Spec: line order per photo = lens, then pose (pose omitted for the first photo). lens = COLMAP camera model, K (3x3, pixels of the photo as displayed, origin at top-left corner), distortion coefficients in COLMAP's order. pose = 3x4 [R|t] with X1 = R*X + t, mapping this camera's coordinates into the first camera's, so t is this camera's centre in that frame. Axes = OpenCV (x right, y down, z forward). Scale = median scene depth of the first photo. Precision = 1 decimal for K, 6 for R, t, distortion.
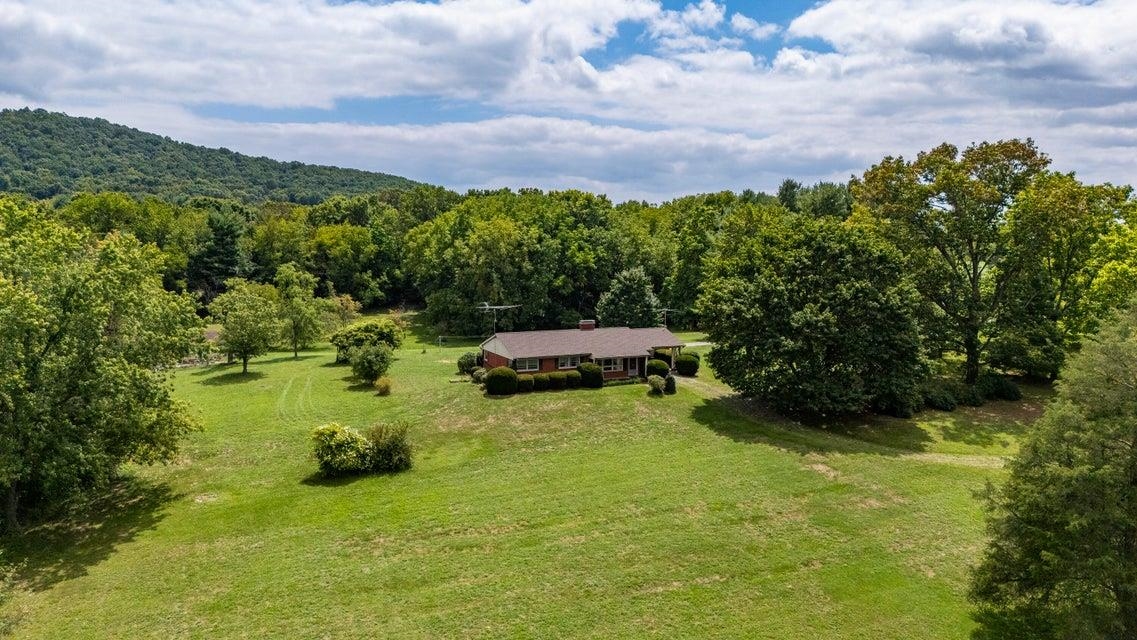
lens RADIAL K [[823.5, 0, 568.5], [0, 823.5, 320.0], [0, 0, 1]] dist [-0.000647, -0.081511]
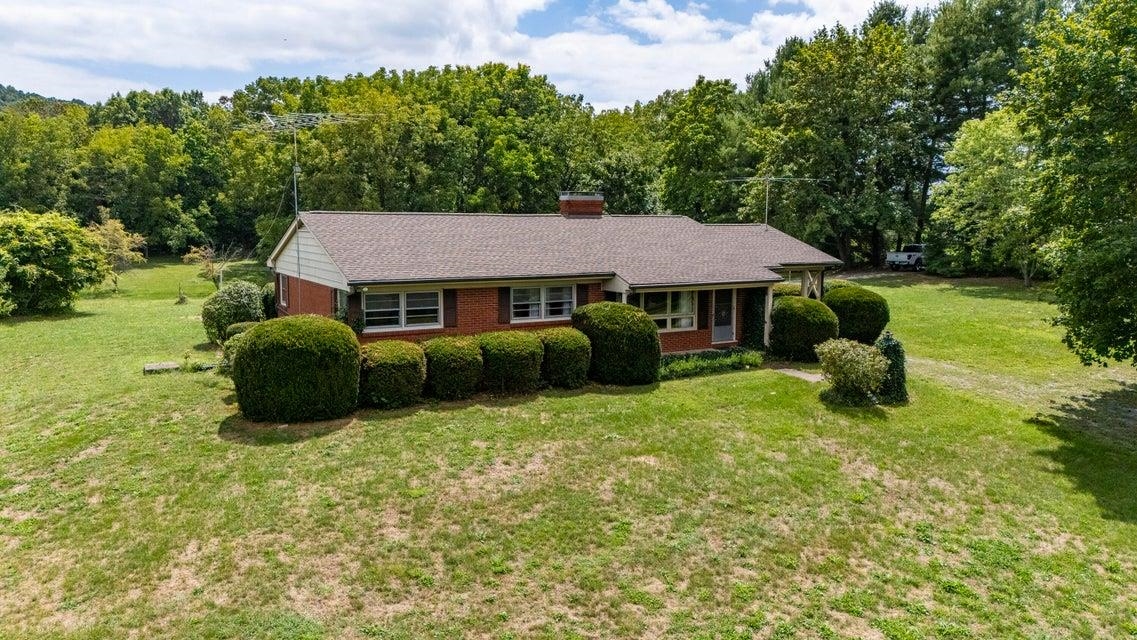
lens RADIAL K [[823.5, 0, 568.5], [0, 823.5, 320.0], [0, 0, 1]] dist [-0.000647, -0.081511]
pose [[0.993672, -0.010126, 0.111864, -0.023583], [0.007465, 0.999680, 0.024176, 0.049462], [-0.112073, -0.023188, 0.993429, 0.677830]]
